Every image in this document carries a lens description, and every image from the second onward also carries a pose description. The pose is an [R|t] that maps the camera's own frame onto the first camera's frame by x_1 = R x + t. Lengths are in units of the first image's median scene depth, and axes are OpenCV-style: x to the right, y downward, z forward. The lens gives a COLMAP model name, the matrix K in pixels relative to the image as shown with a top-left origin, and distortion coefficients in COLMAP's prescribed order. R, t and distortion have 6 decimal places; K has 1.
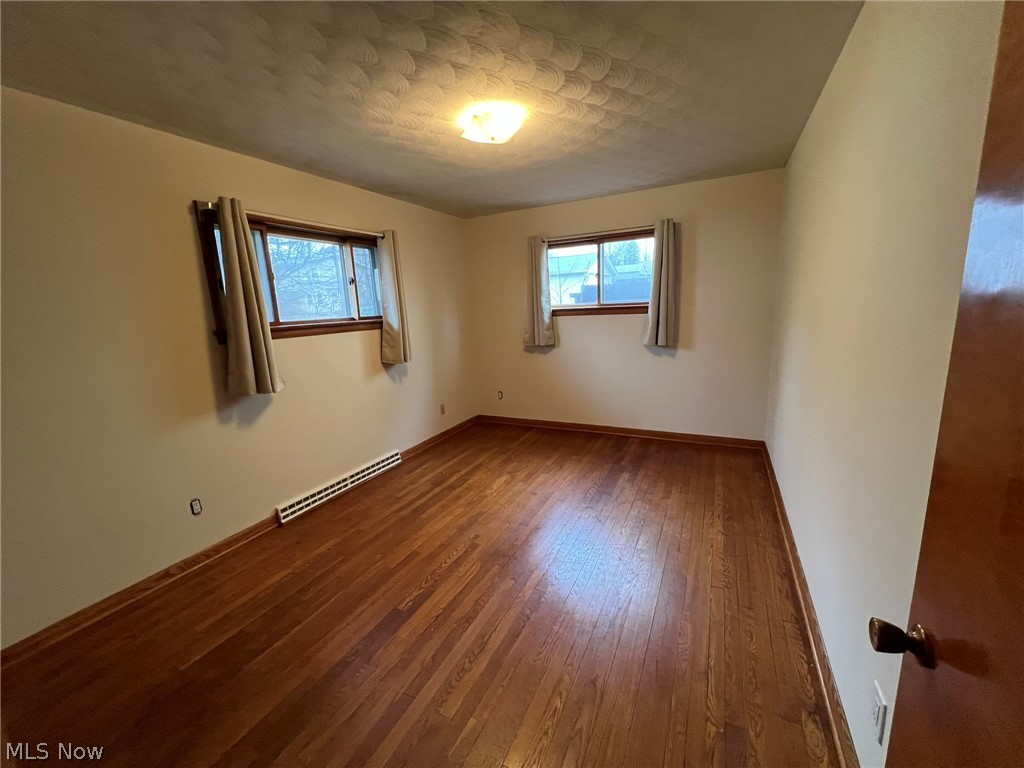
lens RADIAL K [[404.3, 0, 512.0], [0, 404.3, 384.0], [0, 0, 1]] dist [-0.000135, -0.000079]
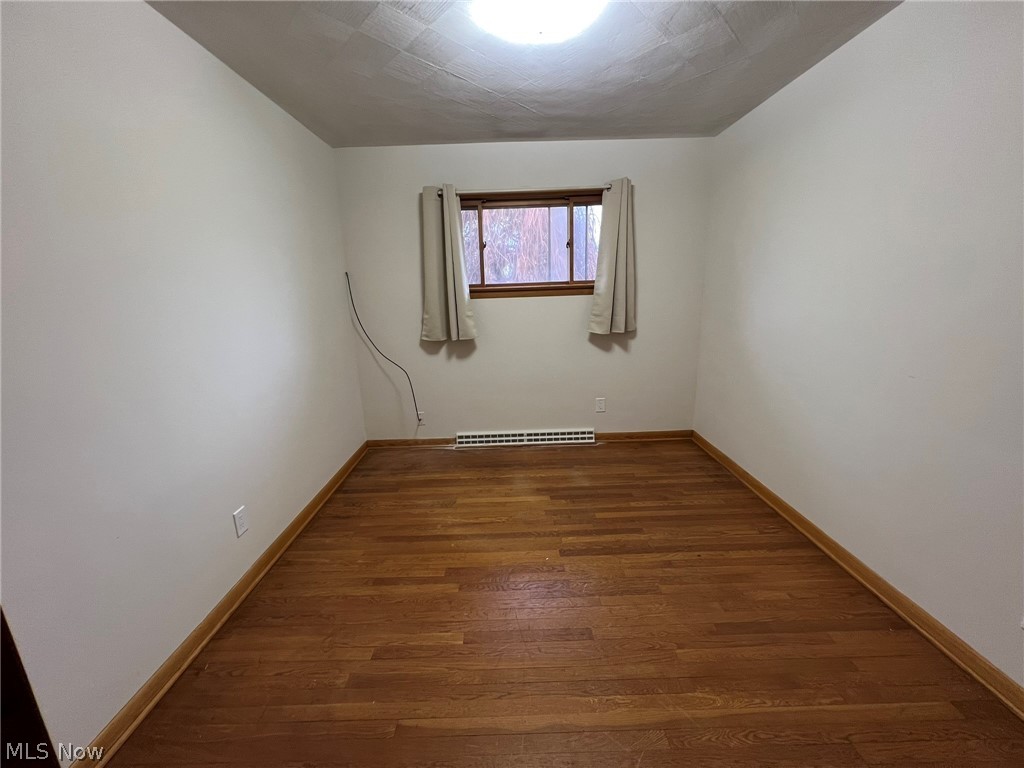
lens RADIAL K [[421.3, 0, 512.0], [0, 421.3, 384.0], [0, 0, 1]] dist [-0.001049, -0.000015]
pose [[0.454129, 0.246488, -0.856161, 0.545903], [-0.156490, 0.968096, 0.195708, -0.119191], [0.877085, 0.045104, 0.478213, 0.478862]]
